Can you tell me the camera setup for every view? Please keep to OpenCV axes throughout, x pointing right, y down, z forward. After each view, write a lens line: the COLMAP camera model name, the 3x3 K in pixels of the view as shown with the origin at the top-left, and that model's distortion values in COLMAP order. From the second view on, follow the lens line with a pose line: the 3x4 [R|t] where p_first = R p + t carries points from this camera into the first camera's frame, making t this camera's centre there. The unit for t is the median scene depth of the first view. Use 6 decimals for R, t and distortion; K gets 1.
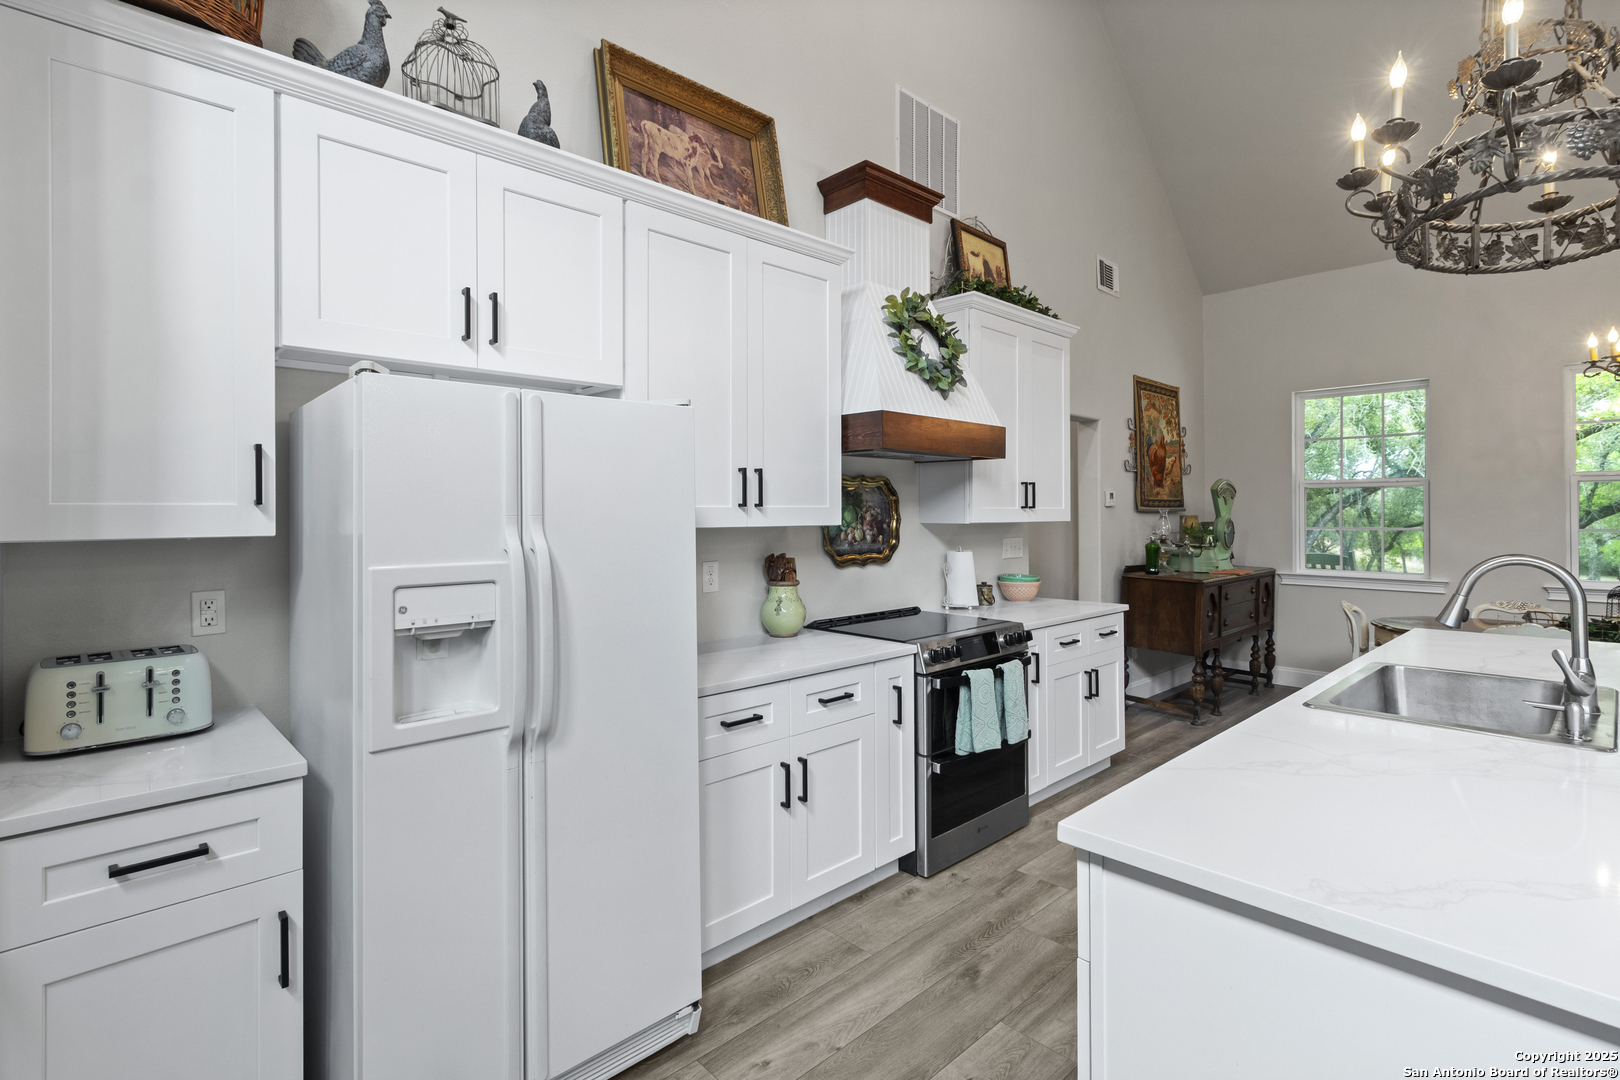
lens RADIAL K [[760.8, 0, 805.8], [0, 760.8, 498.8], [0, 0, 1]] dist [0.002094, 0.000165]
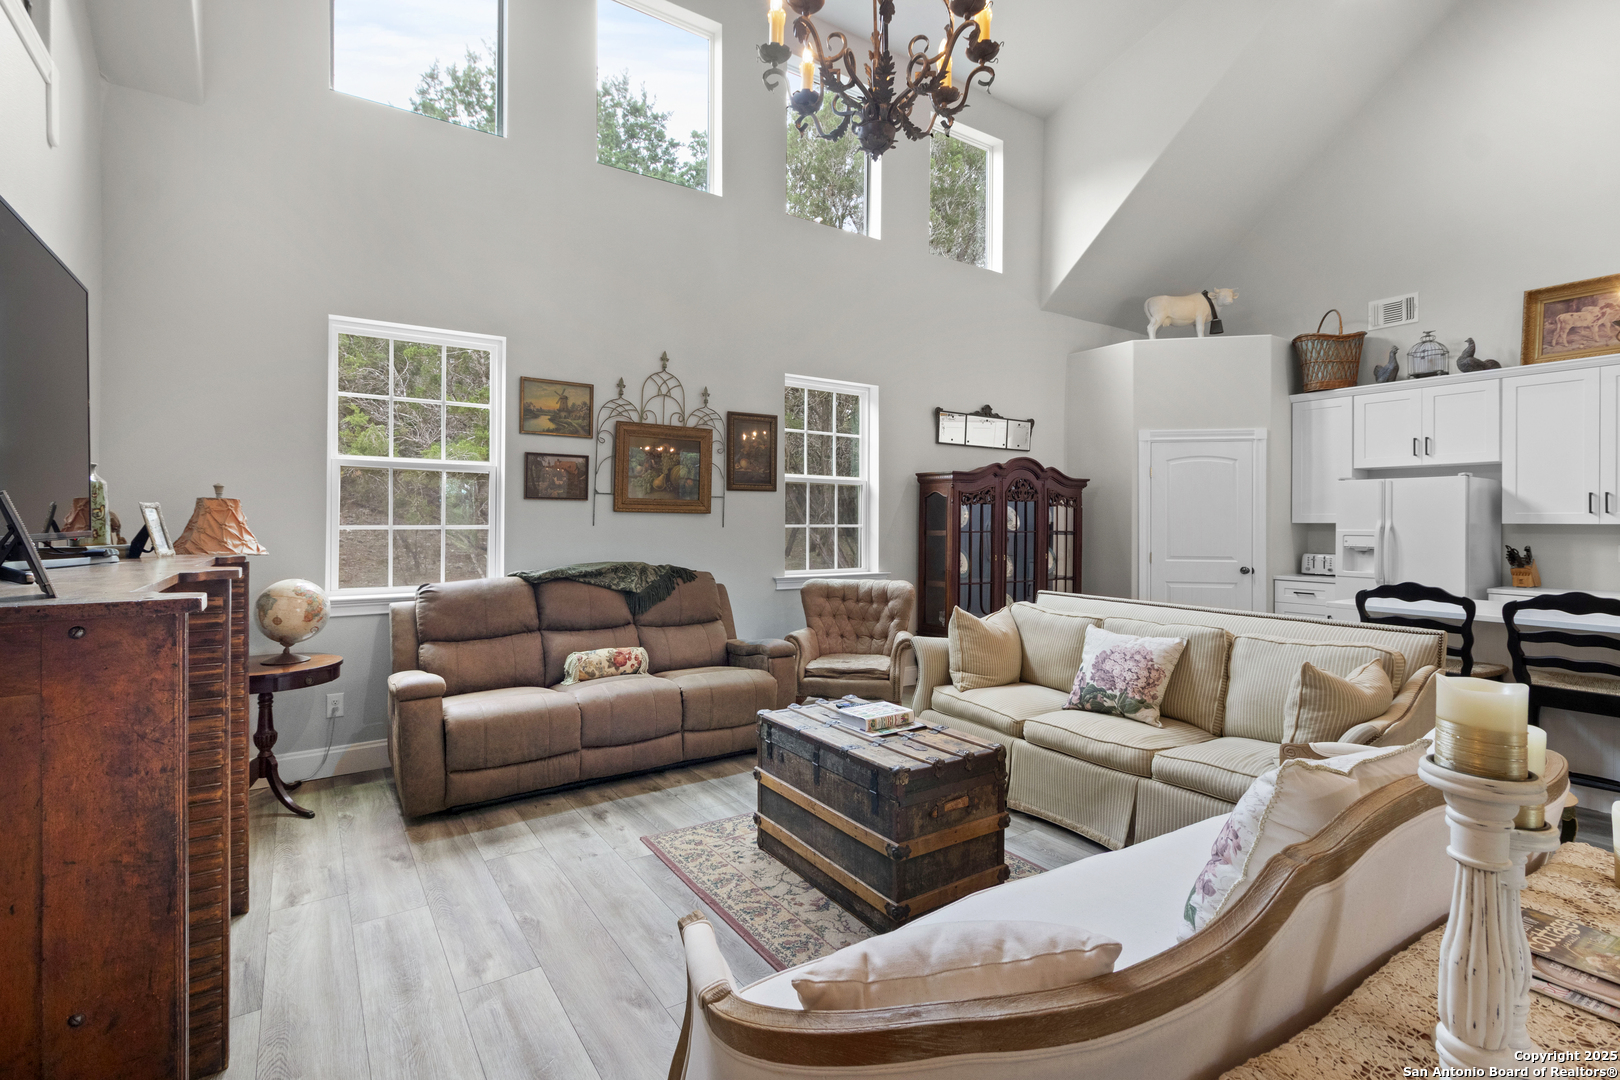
lens RADIAL K [[751.0, 0, 800.8], [0, 751.0, 522.9], [0, 0, 1]] dist [0.001603, 0.000151]
pose [[-0.166784, 0.003218, -0.985988, 1.999107], [0.012425, 0.999922, 0.001162, 0.007257], [0.985915, -0.012057, -0.166811, -0.593675]]
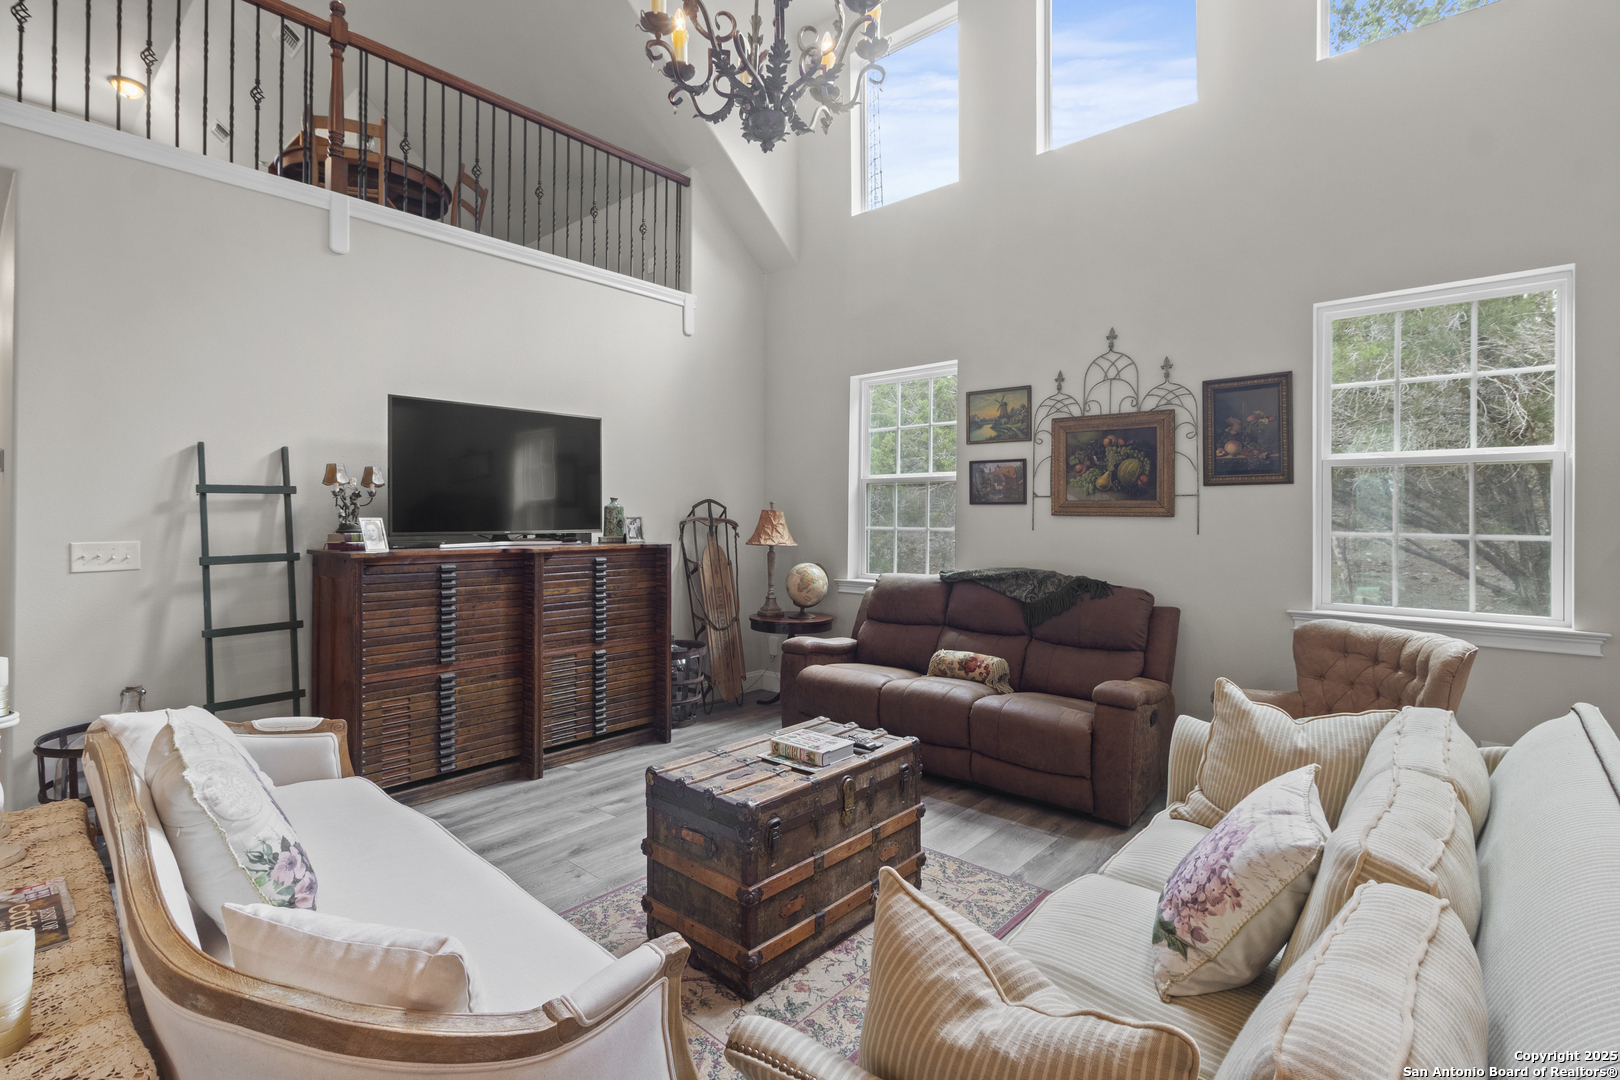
lens RADIAL K [[757.6, 0, 802.5], [0, 757.6, 515.1], [0, 0, 1]] dist [0.000624, 0.000088]
pose [[-0.996265, -0.003498, -0.086278, 1.073448], [-0.001751, 0.999792, -0.020313, 0.010997], [0.086331, -0.020086, -0.996064, 0.248673]]
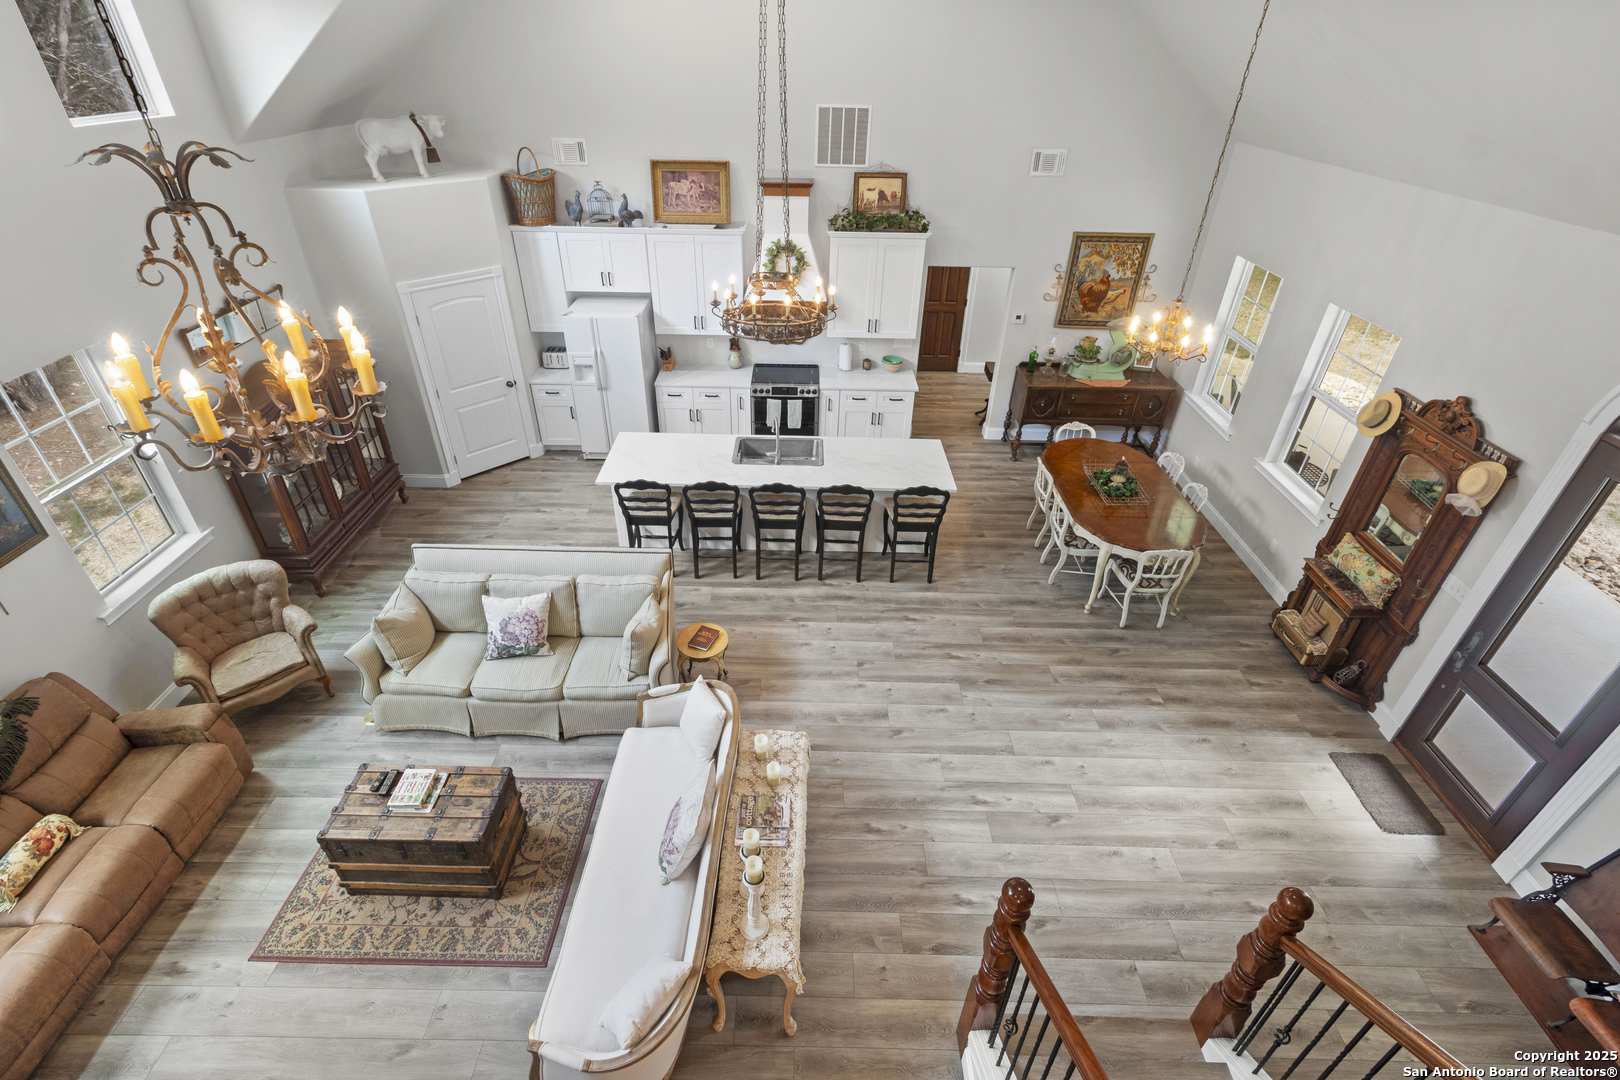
lens RADIAL K [[751.0, 0, 800.8], [0, 751.0, 522.9], [0, 0, 1]] dist [0.001603, 0.000151]
pose [[0.722464, 0.388764, -0.571759, 2.182953], [-0.004979, 0.829852, 0.557961, -0.996810], [0.691391, -0.400260, 0.601473, -0.819587]]
